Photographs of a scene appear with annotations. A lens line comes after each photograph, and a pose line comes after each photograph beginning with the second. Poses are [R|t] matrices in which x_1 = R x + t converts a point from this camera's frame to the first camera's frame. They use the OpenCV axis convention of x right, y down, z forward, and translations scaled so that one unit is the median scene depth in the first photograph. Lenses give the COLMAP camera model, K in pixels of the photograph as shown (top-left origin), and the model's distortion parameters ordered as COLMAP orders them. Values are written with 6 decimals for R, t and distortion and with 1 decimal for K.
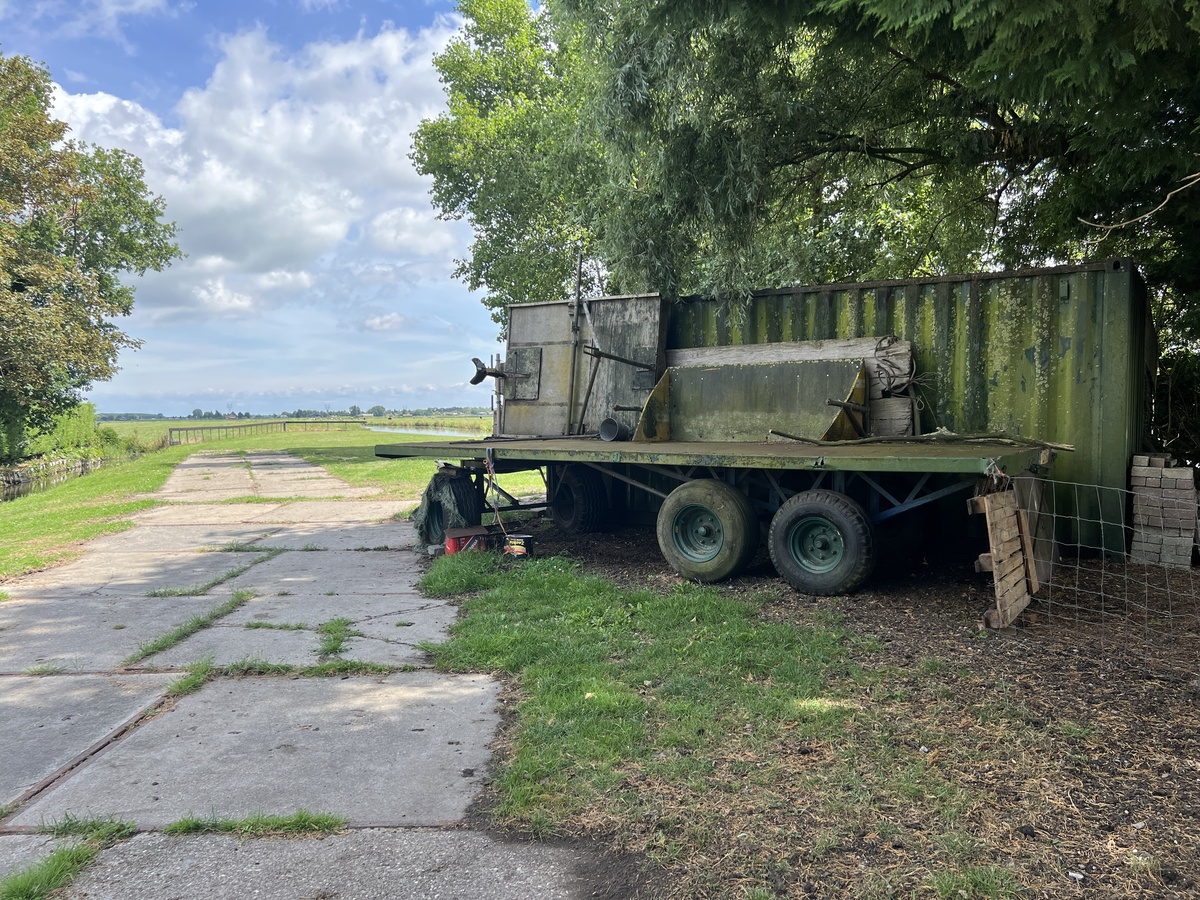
lens RADIAL K [[952.9, 0, 600.0], [0, 952.9, 450.0], [0, 0, 1]] dist [0.010338, 0.003643]
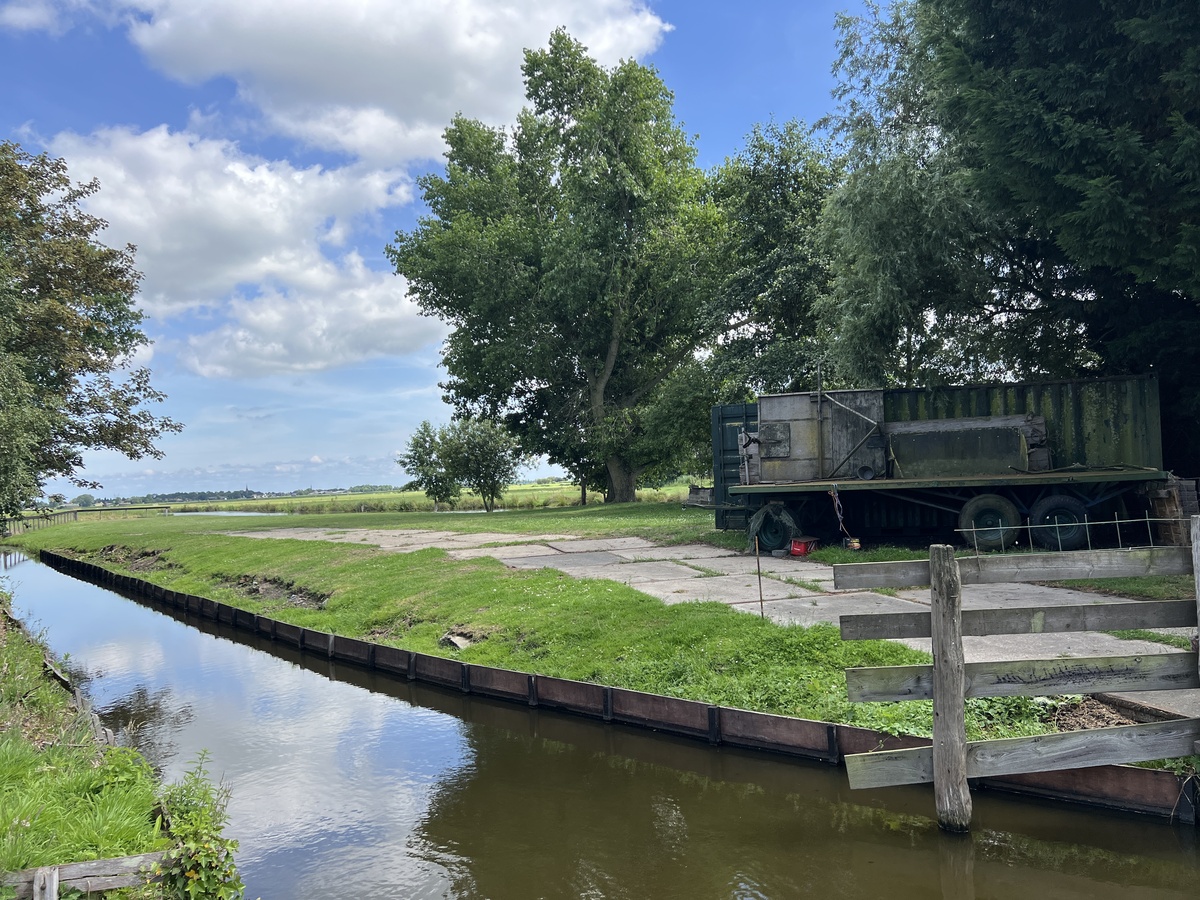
lens RADIAL K [[908.3, 0, 654.3], [0, 908.3, 448.1], [0, 0, 1]] dist [0.007464, 0.002249]
pose [[0.947437, -0.018840, 0.319388, -0.818770], [0.045109, 0.996159, -0.075049, 0.035775], [-0.316747, 0.085511, 0.944648, -0.334046]]
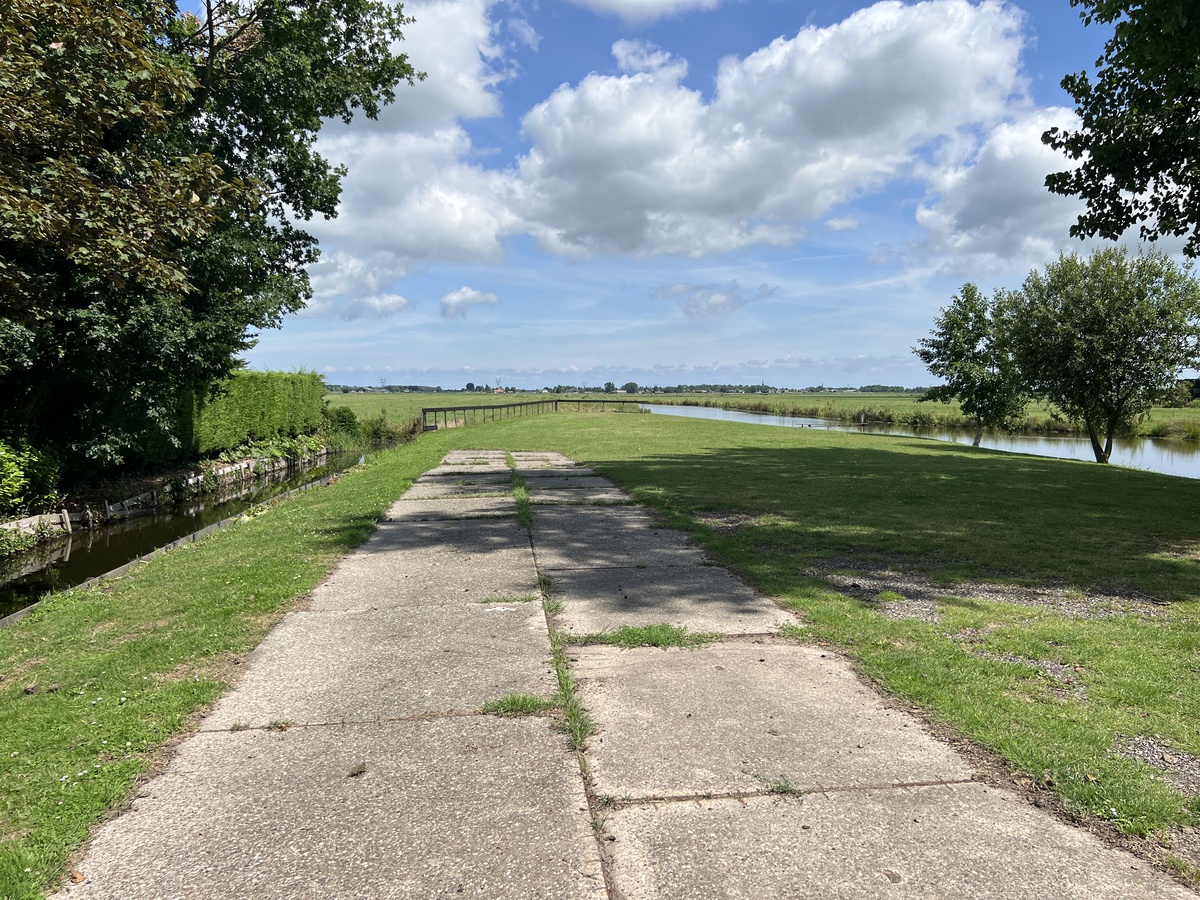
lens RADIAL K [[952.9, 0, 600.0], [0, 952.9, 450.0], [0, 0, 1]] dist [0.010338, 0.003643]
pose [[0.965386, 0.031486, -0.258919, -0.729972], [-0.025477, 0.999323, 0.026532, -0.084527], [0.259579, -0.019017, 0.965535, 1.890464]]
